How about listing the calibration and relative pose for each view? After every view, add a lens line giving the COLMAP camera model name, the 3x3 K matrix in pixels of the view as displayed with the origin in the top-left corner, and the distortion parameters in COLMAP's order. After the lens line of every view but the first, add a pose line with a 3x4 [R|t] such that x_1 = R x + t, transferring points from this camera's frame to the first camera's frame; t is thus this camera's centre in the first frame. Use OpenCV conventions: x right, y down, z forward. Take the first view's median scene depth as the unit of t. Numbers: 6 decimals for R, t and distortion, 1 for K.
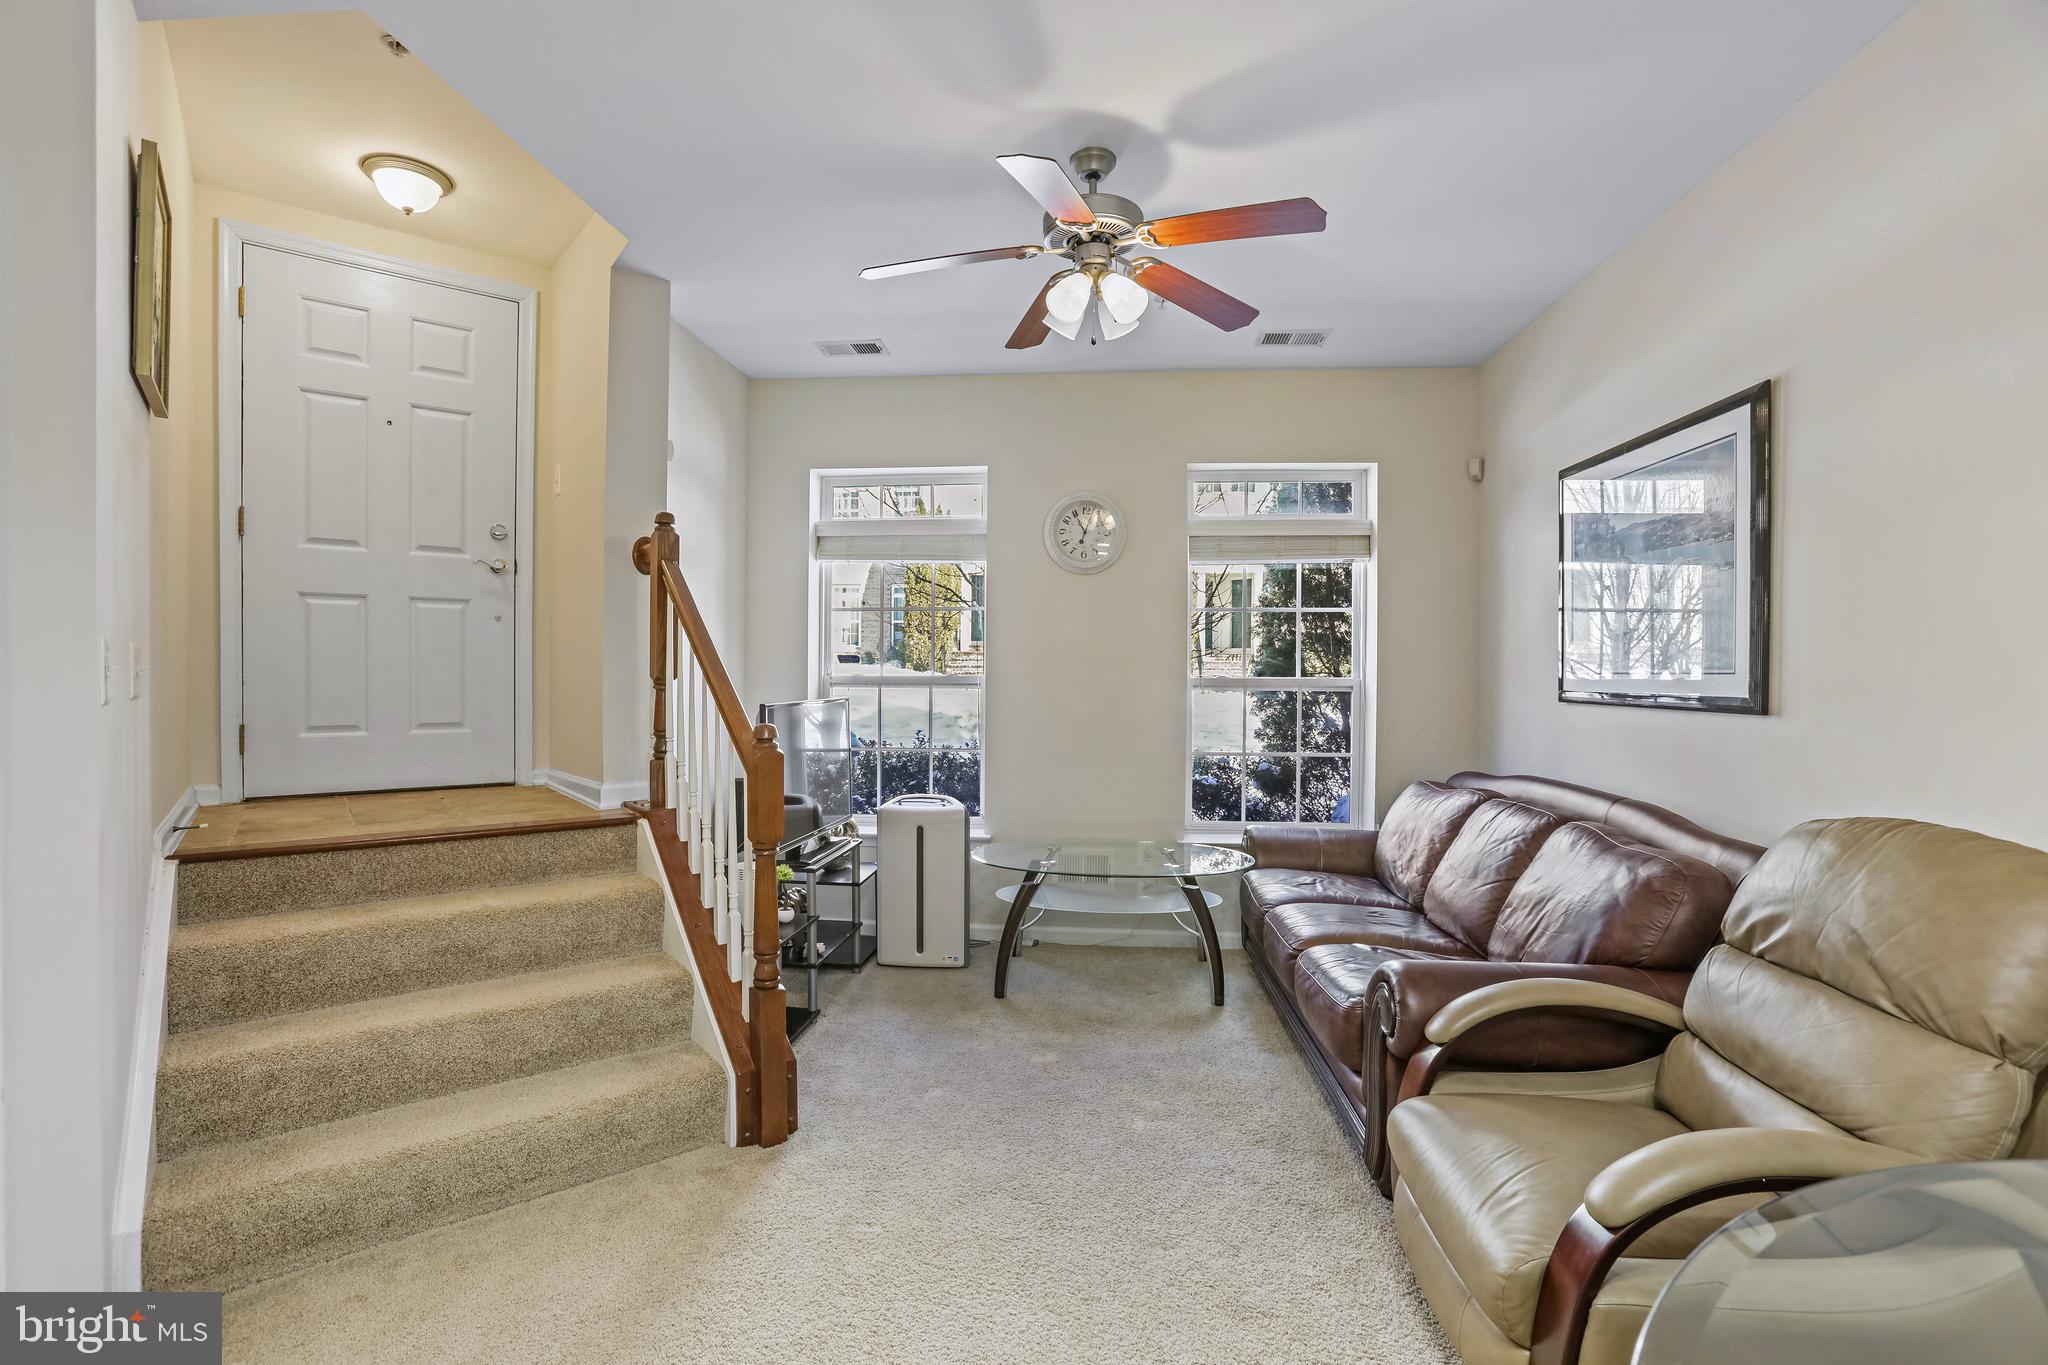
lens RADIAL K [[928.9, 0, 1014.5], [0, 928.9, 688.0], [0, 0, 1]] dist [-0.092619, 0.044084]
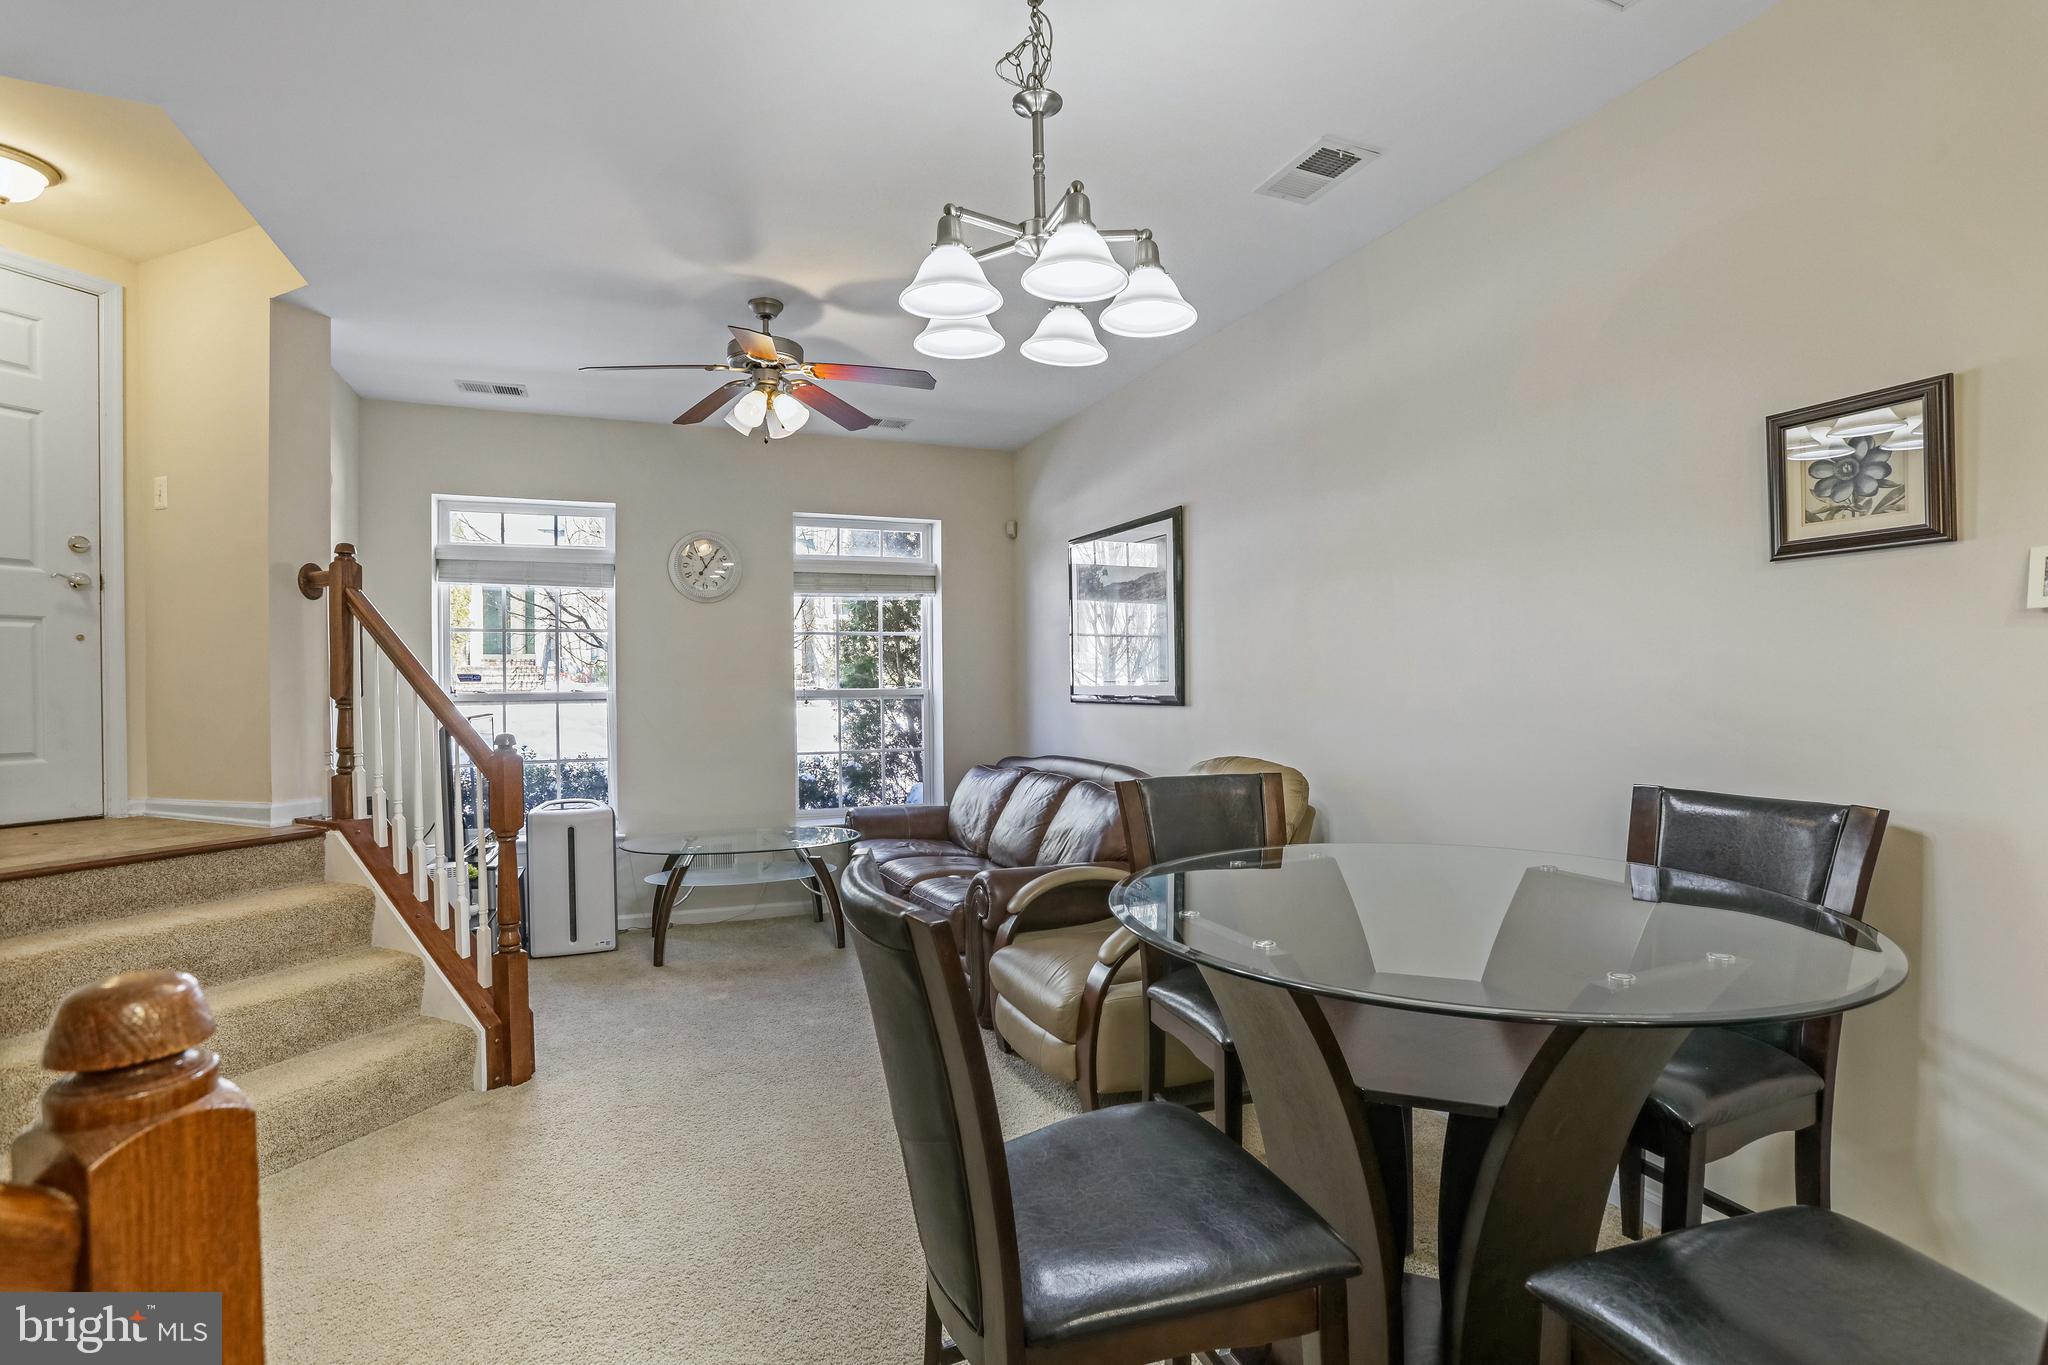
lens RADIAL K [[928.9, 0, 1014.5], [0, 928.9, 688.0], [0, 0, 1]] dist [-0.092619, 0.044084]
pose [[0.882959, -0.016035, 0.469176, -0.172267], [0.022222, 0.999724, -0.007651, 0.002329], [-0.468924, 0.017182, 0.883071, -0.267415]]
